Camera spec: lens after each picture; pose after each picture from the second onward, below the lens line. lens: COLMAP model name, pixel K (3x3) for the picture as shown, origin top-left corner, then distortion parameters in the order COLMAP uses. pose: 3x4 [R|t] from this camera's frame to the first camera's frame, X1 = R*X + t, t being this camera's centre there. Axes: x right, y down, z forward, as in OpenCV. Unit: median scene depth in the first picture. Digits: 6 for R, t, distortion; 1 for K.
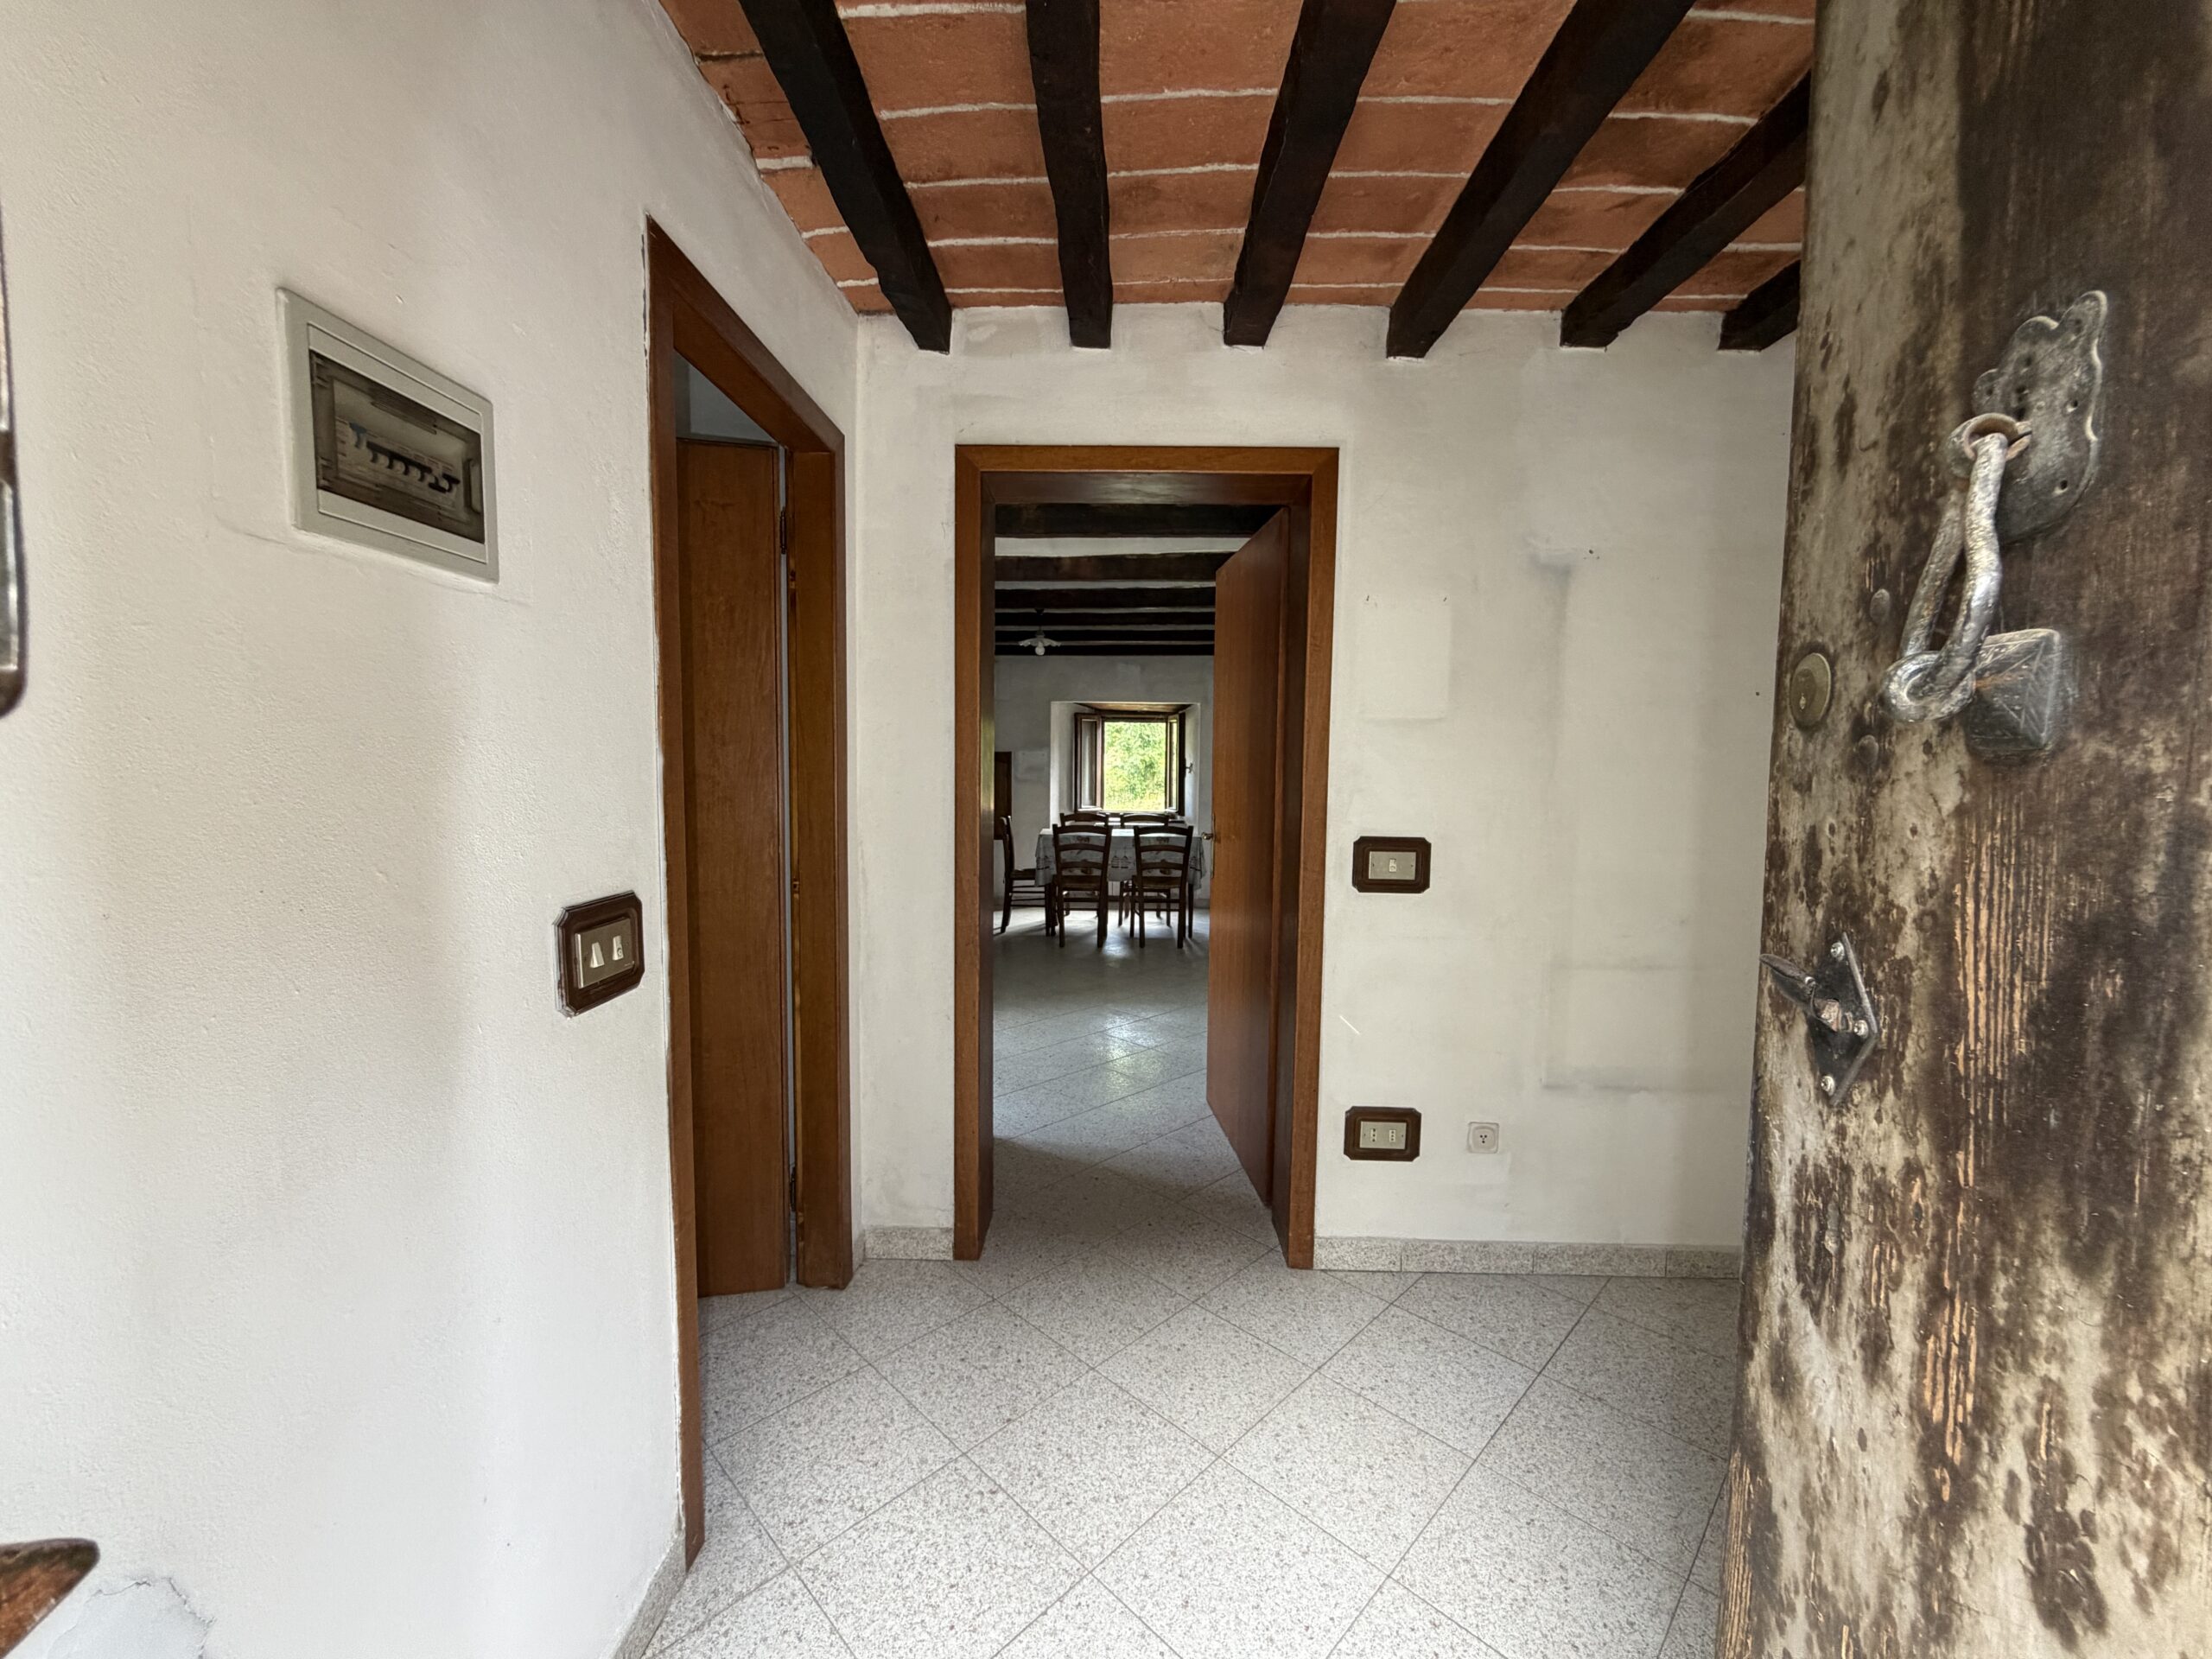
lens RADIAL K [[885.4, 0, 1099.9], [0, 885.4, 828.8], [0, 0, 1]] dist [0.001557, -0.000546]
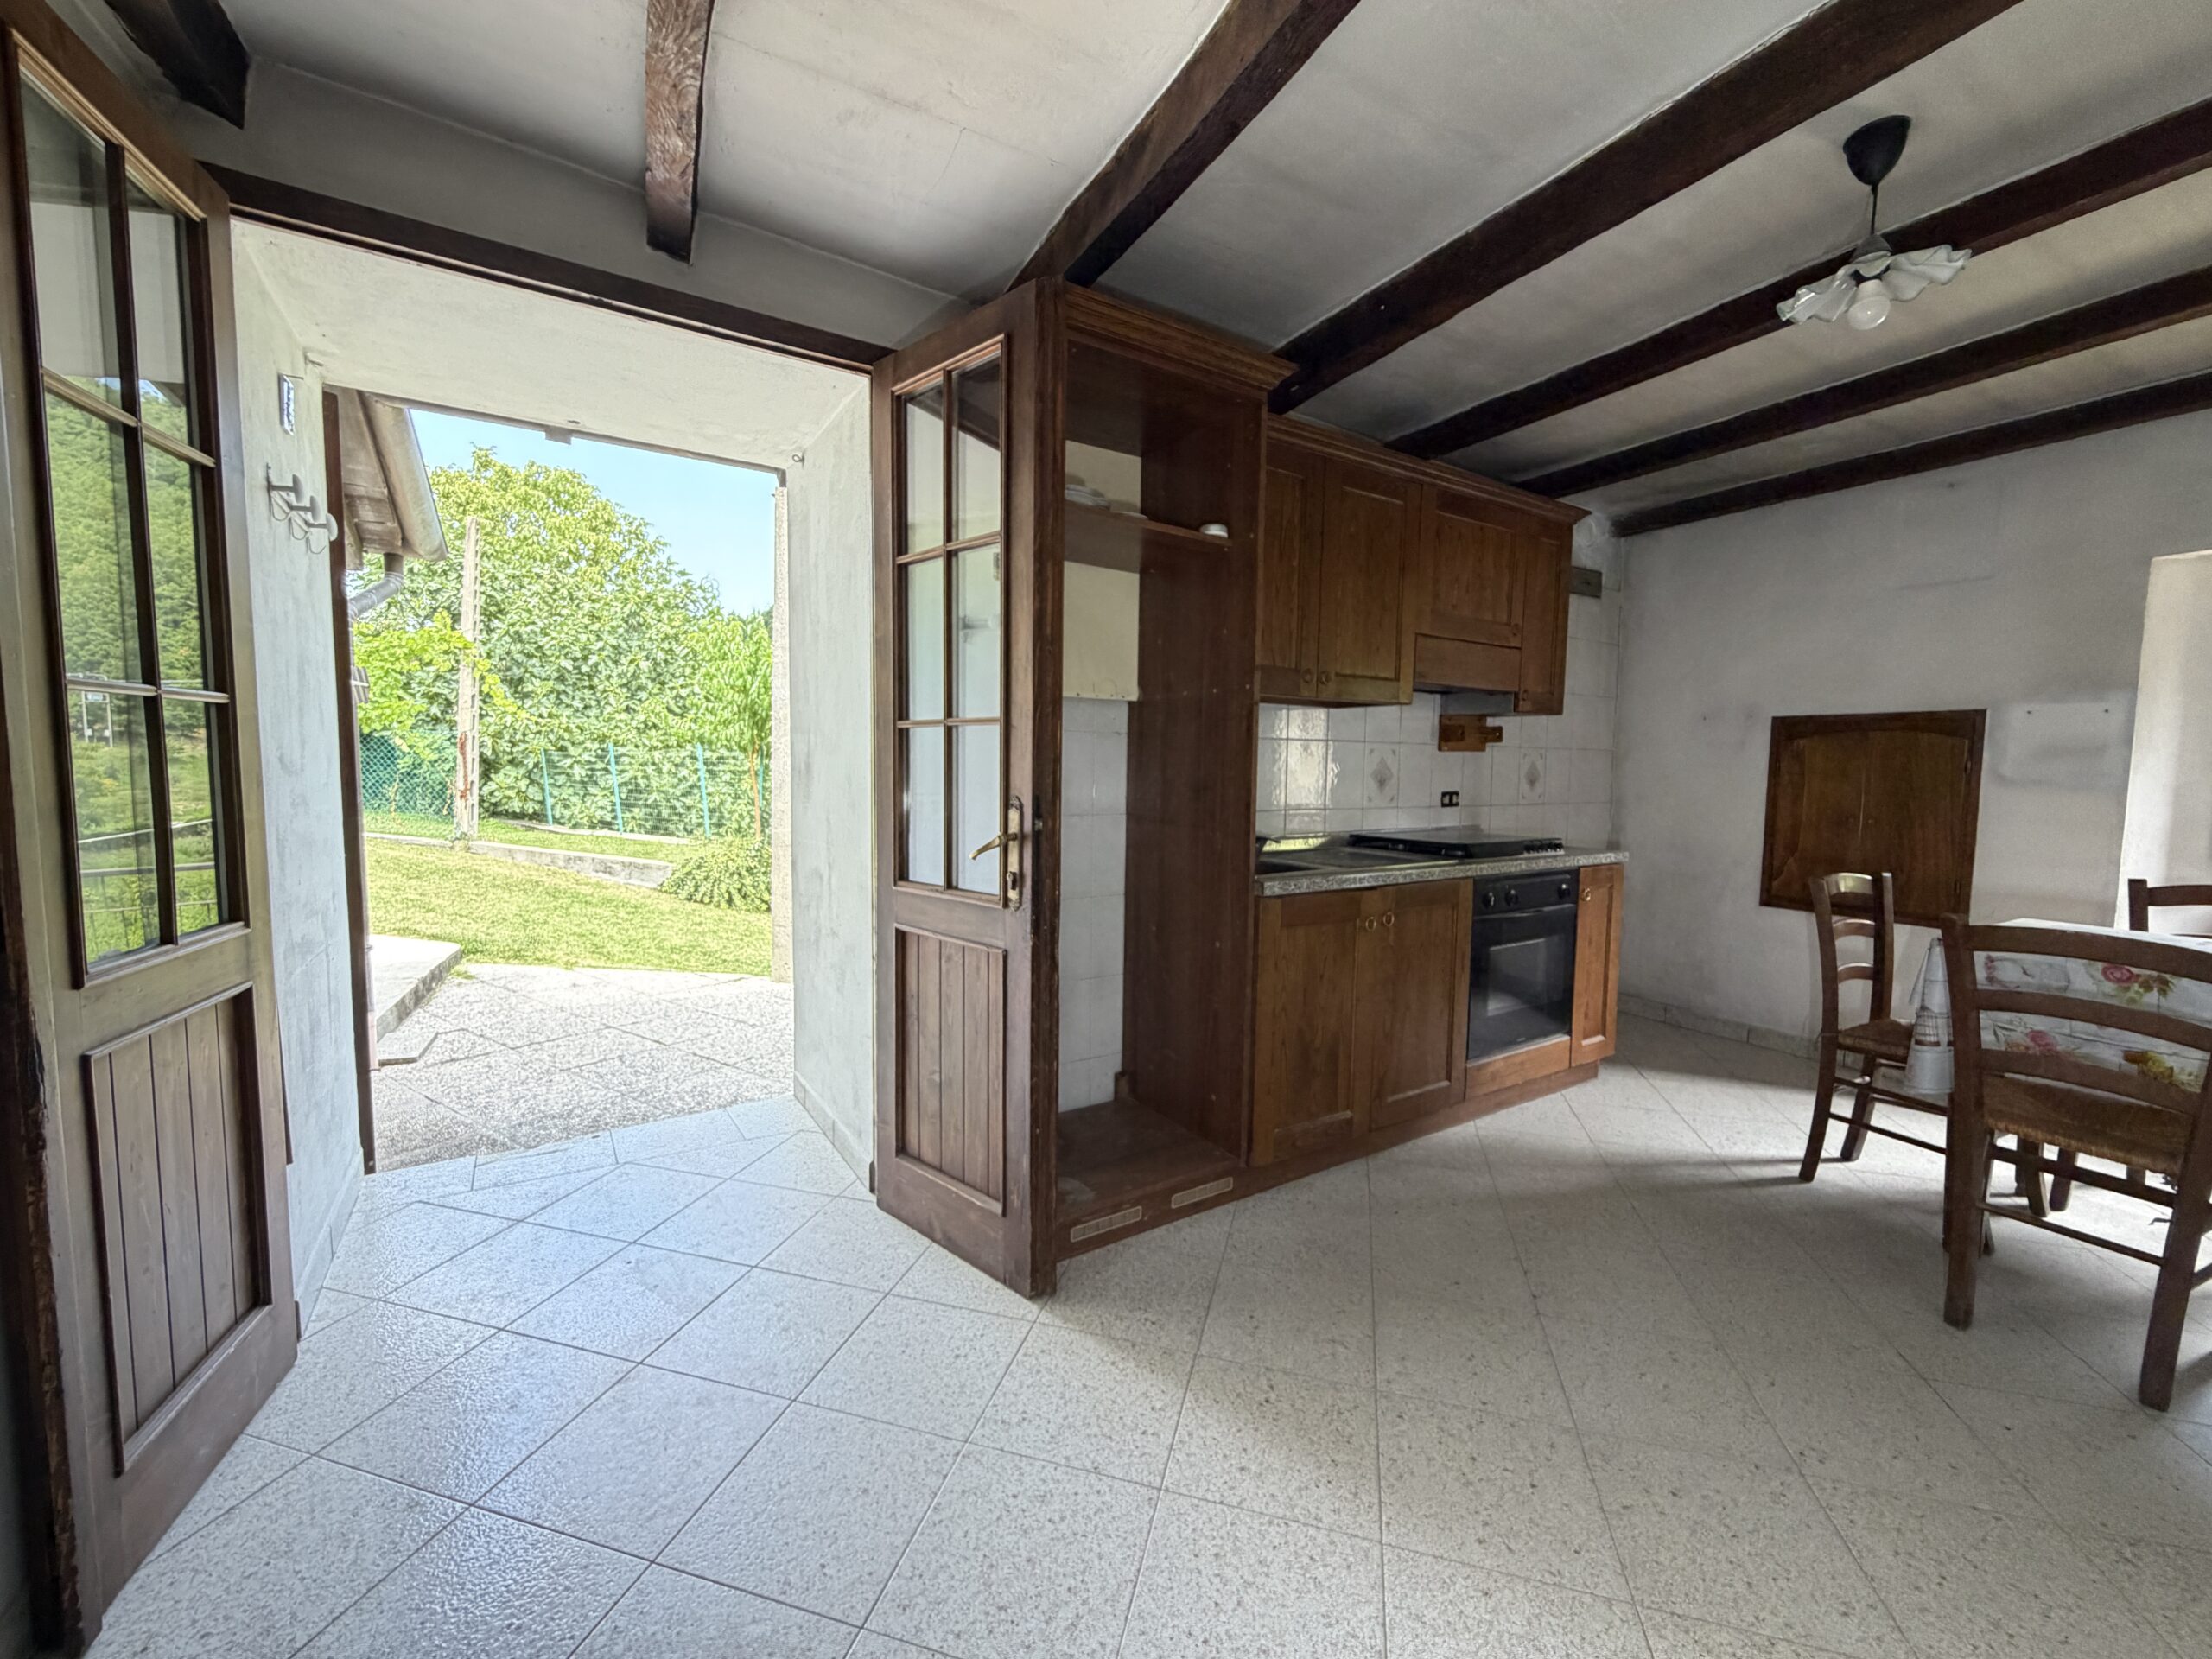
lens RADIAL K [[885.4, 0, 1099.9], [0, 885.4, 828.8], [0, 0, 1]] dist [0.001557, -0.000546]
pose [[0.492764, 0.061319, -0.868000, 0.175491], [-0.071975, 0.996968, 0.029570, -0.060148], [0.867181, 0.047904, 0.495683, 1.623121]]
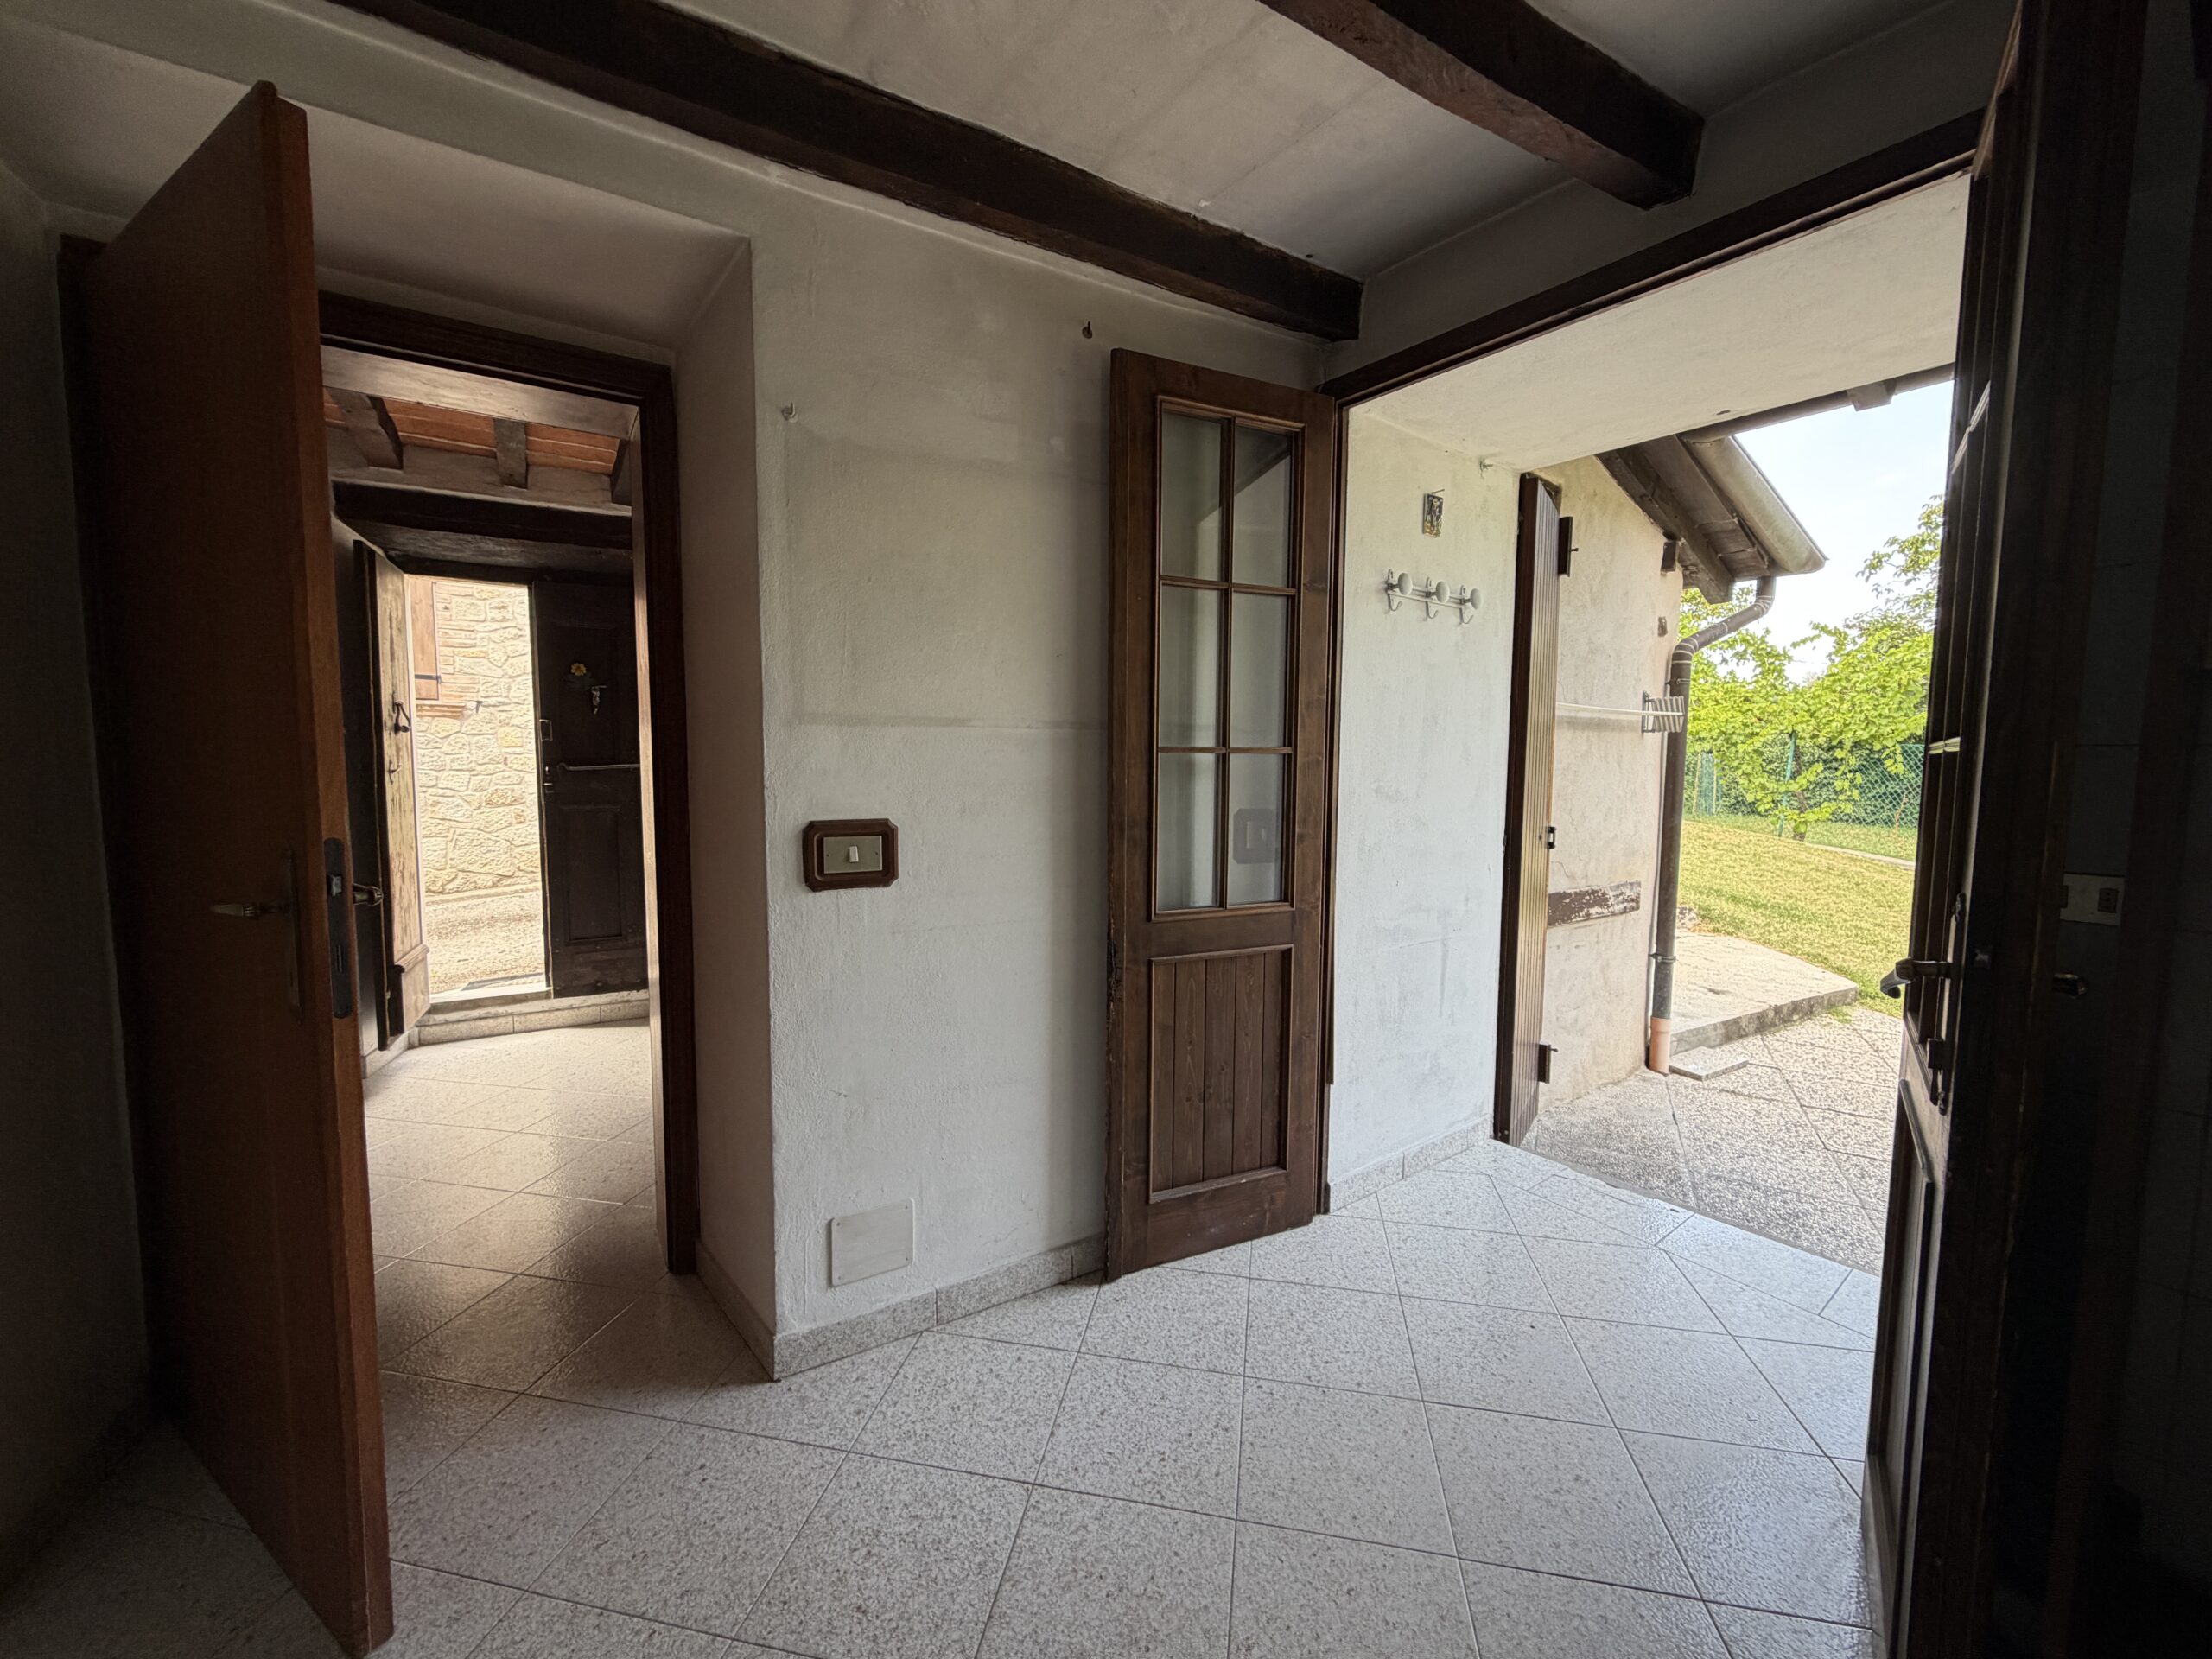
lens RADIAL K [[885.4, 0, 1099.9], [0, 885.4, 828.8], [0, 0, 1]] dist [0.001557, -0.000546]
pose [[-0.831288, 0.027996, -0.555137, -0.009511], [-0.055241, 0.989625, 0.132628, -0.123156], [0.553090, 0.140918, -0.821117, 2.075726]]
